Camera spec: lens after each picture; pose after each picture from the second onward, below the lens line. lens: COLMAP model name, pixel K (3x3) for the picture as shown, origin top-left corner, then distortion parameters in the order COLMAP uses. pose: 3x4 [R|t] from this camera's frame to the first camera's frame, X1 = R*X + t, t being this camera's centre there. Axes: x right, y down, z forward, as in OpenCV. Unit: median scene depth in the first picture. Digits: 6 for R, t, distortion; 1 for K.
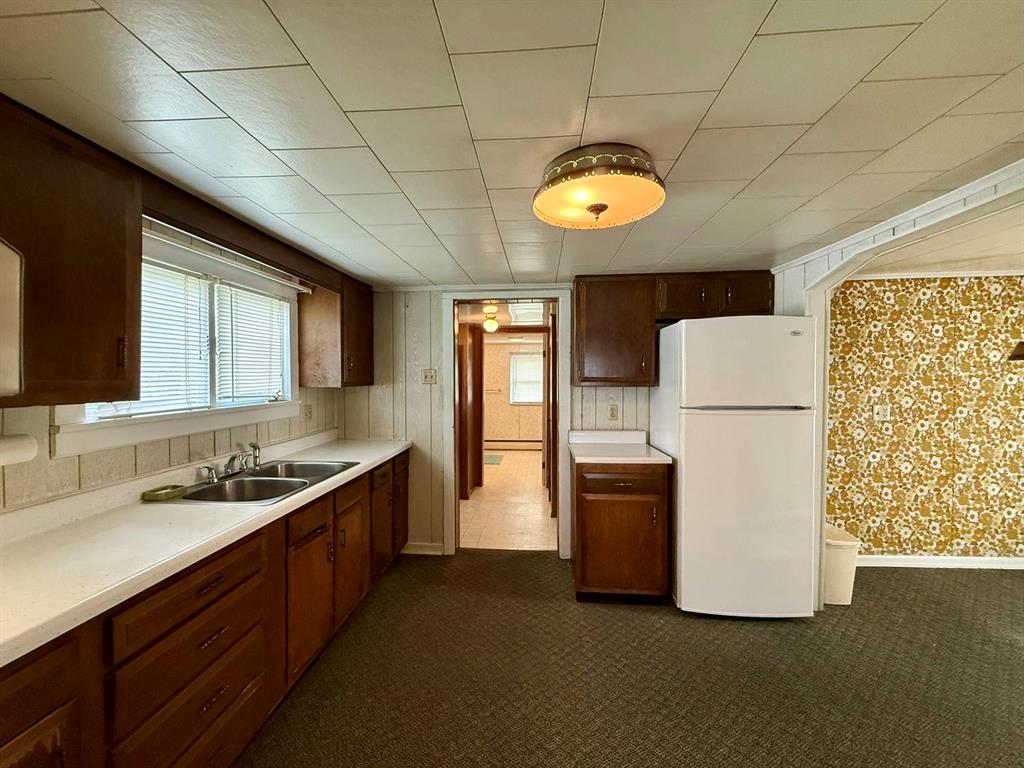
lens RADIAL K [[407.4, 0, 507.7], [0, 407.4, 383.2], [0, 0, 1]] dist [0.001562, 0.000106]
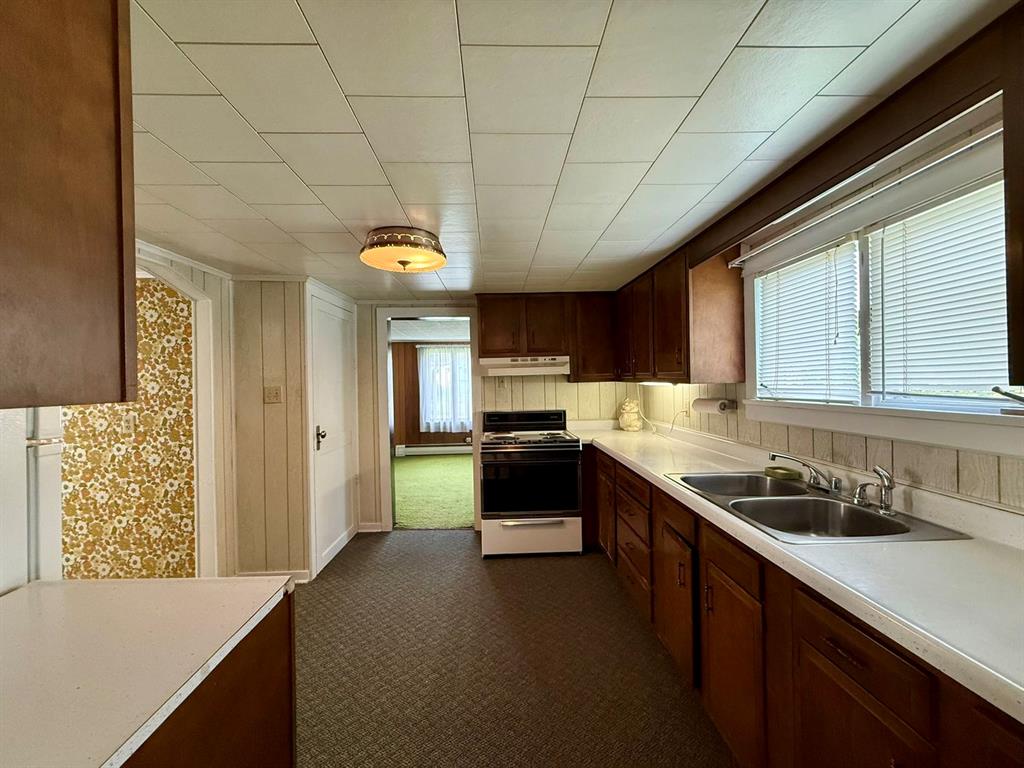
lens RADIAL K [[407.4, 0, 507.7], [0, 407.4, 383.2], [0, 0, 1]] dist [0.001562, 0.000106]
pose [[-0.993839, 0.015308, -0.109767, 0.005995], [0.013094, 0.999697, 0.020858, -0.003506], [0.110053, 0.019292, -0.993738, 1.611846]]
